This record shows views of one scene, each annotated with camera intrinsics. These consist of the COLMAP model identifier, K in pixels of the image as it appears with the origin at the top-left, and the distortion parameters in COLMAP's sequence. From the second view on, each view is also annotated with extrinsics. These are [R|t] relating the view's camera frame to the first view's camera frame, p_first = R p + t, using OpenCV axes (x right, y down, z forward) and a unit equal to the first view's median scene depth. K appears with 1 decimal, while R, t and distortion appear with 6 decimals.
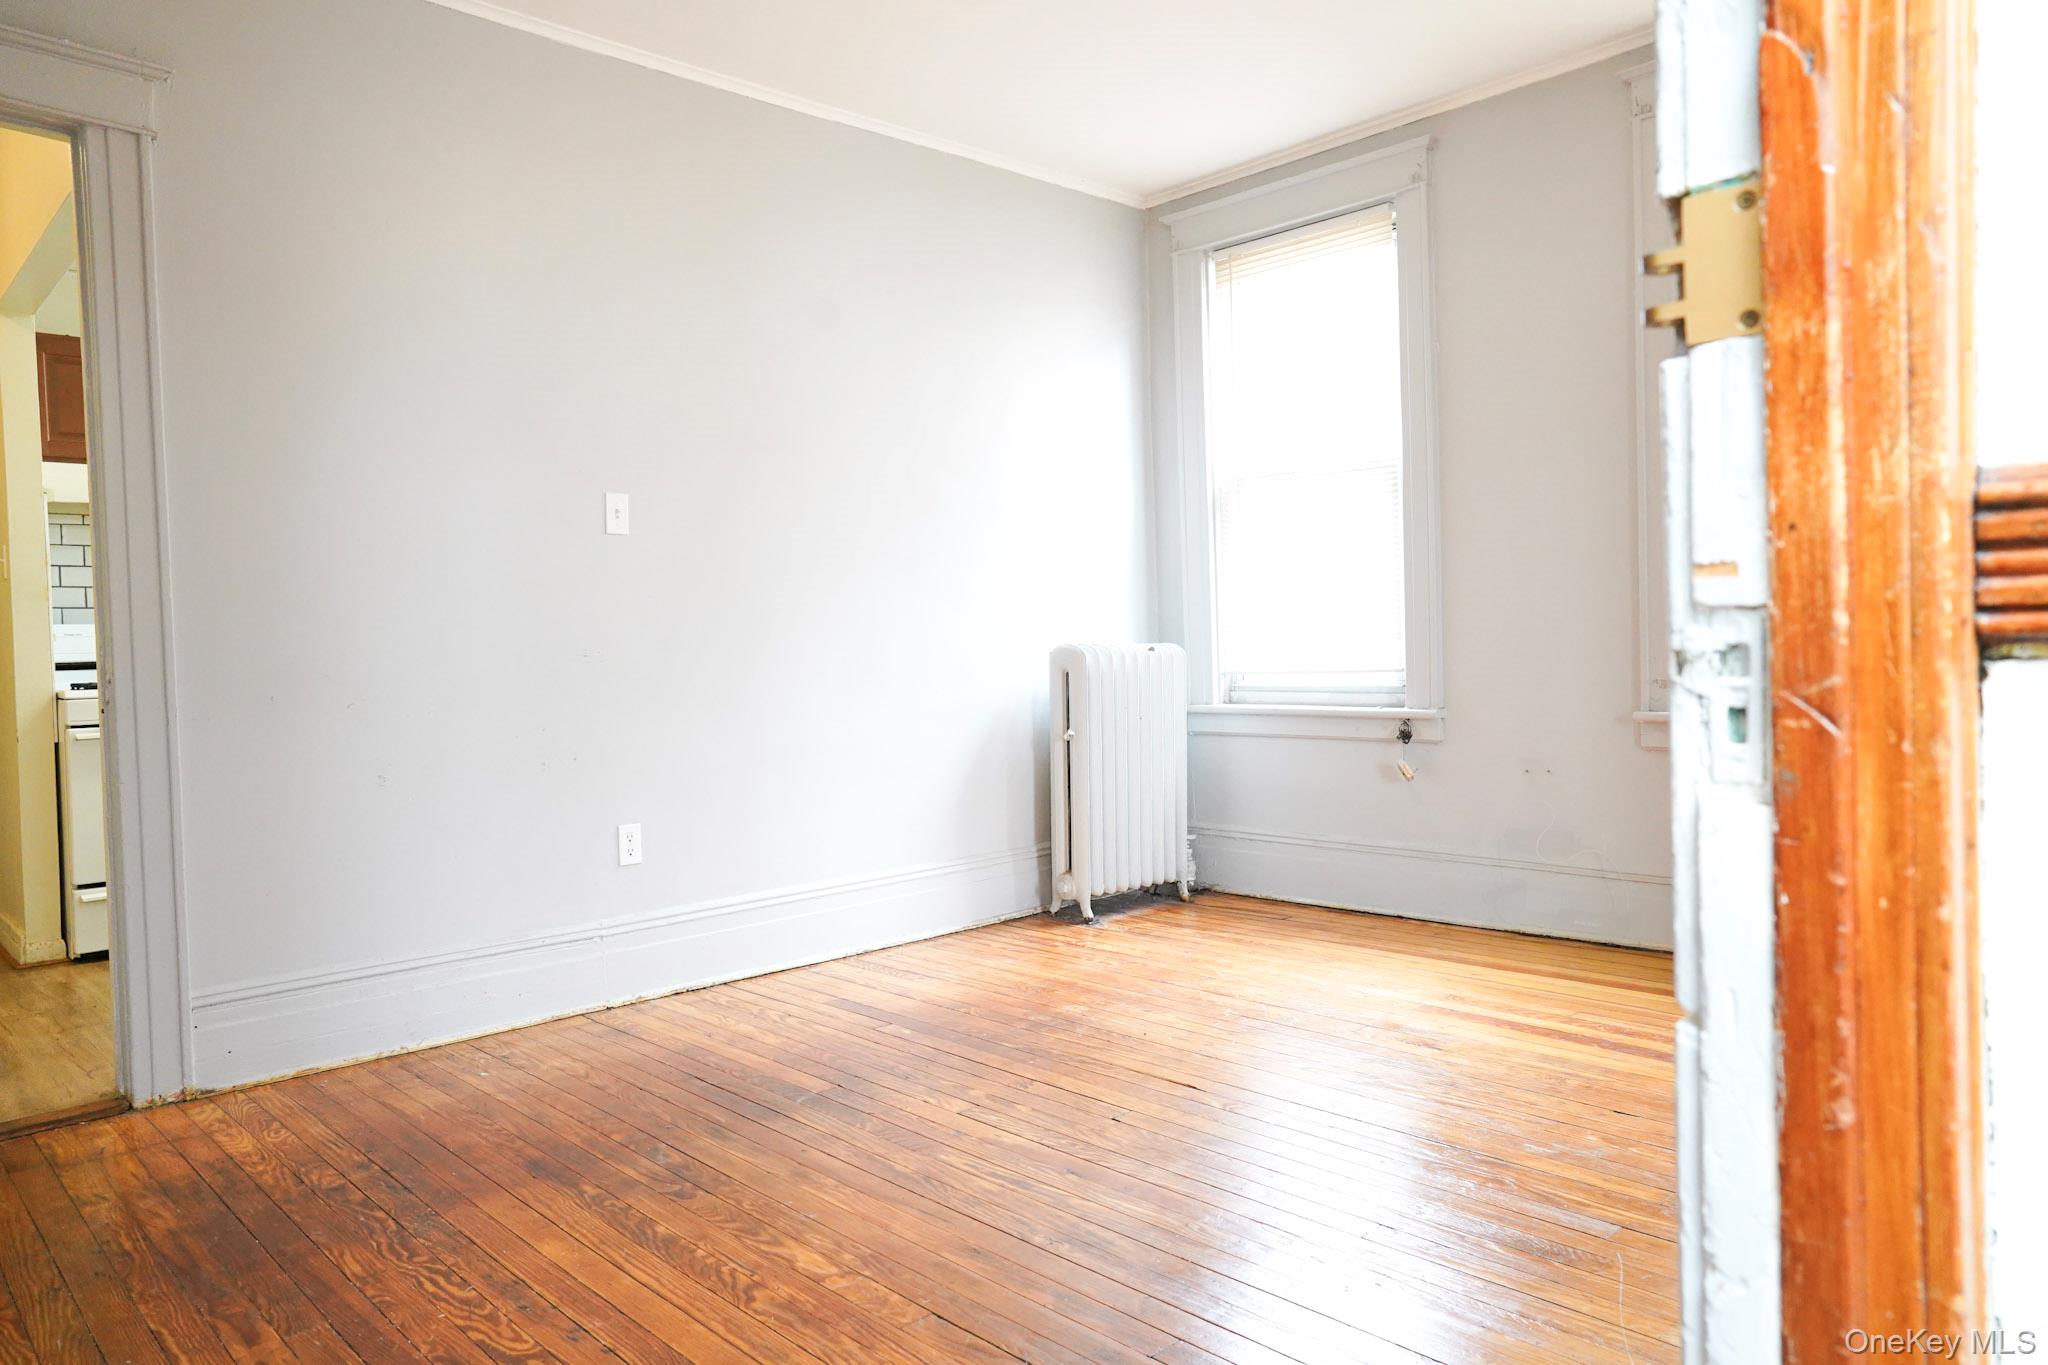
lens RADIAL K [[1361.6, 0, 1024.4], [0, 1361.6, 677.5], [0, 0, 1]] dist [-0.036276, 0.046660]
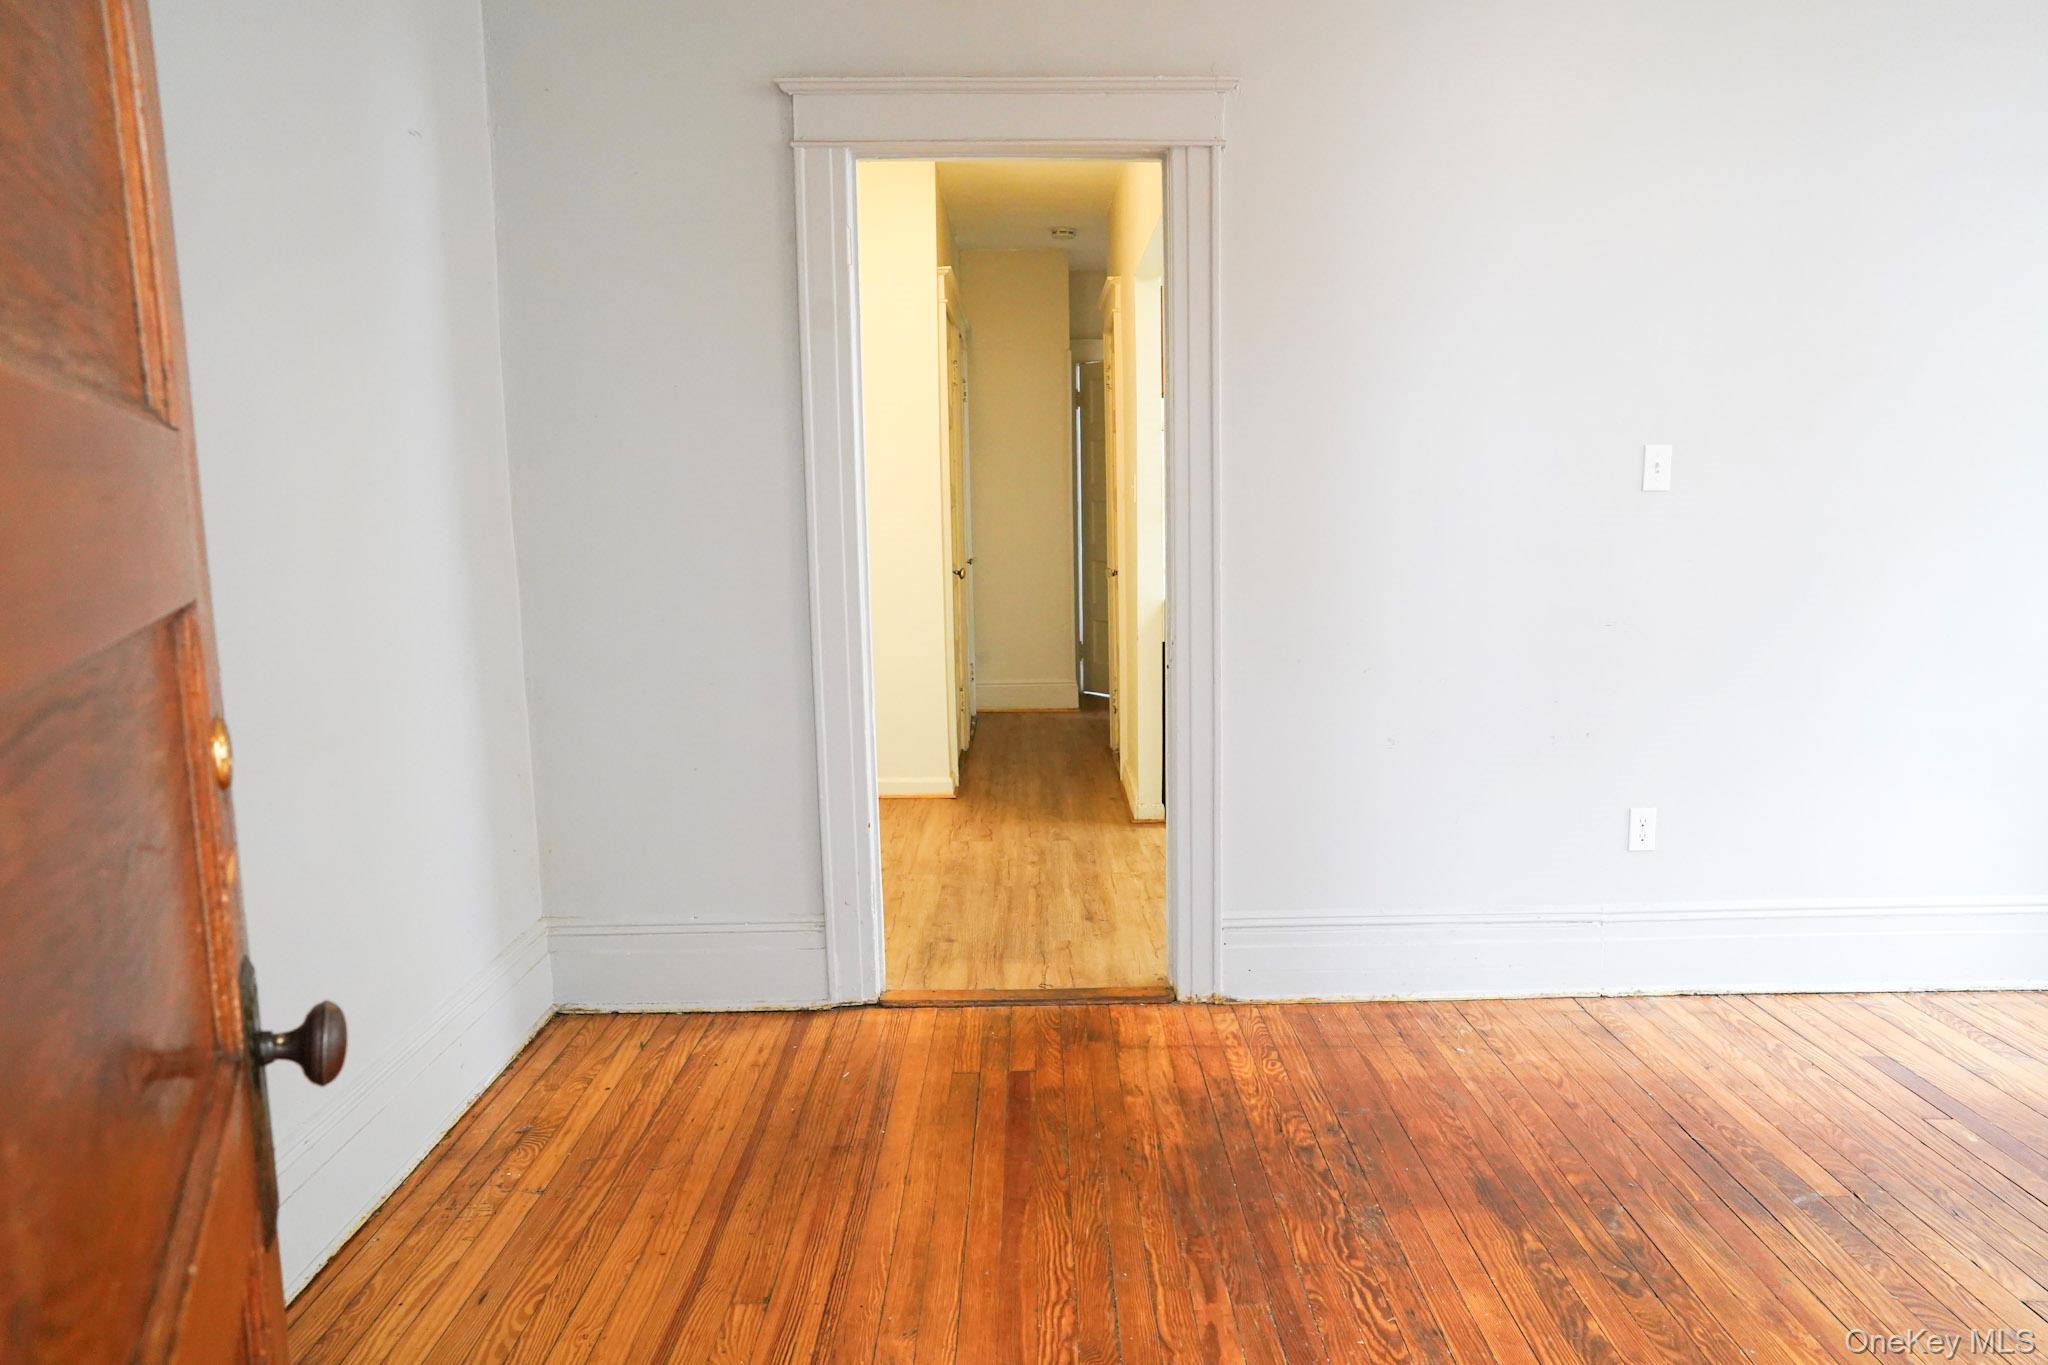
lens RADIAL K [[1361.6, 0, 1026.1], [0, 1361.6, 684.2], [0, 0, 1]] dist [-0.036276, 0.046660]
pose [[0.724053, 0.110161, -0.680891, 0.028460], [-0.018978, 0.989972, 0.139985, -0.124708], [0.689484, -0.088434, 0.718882, 0.076754]]
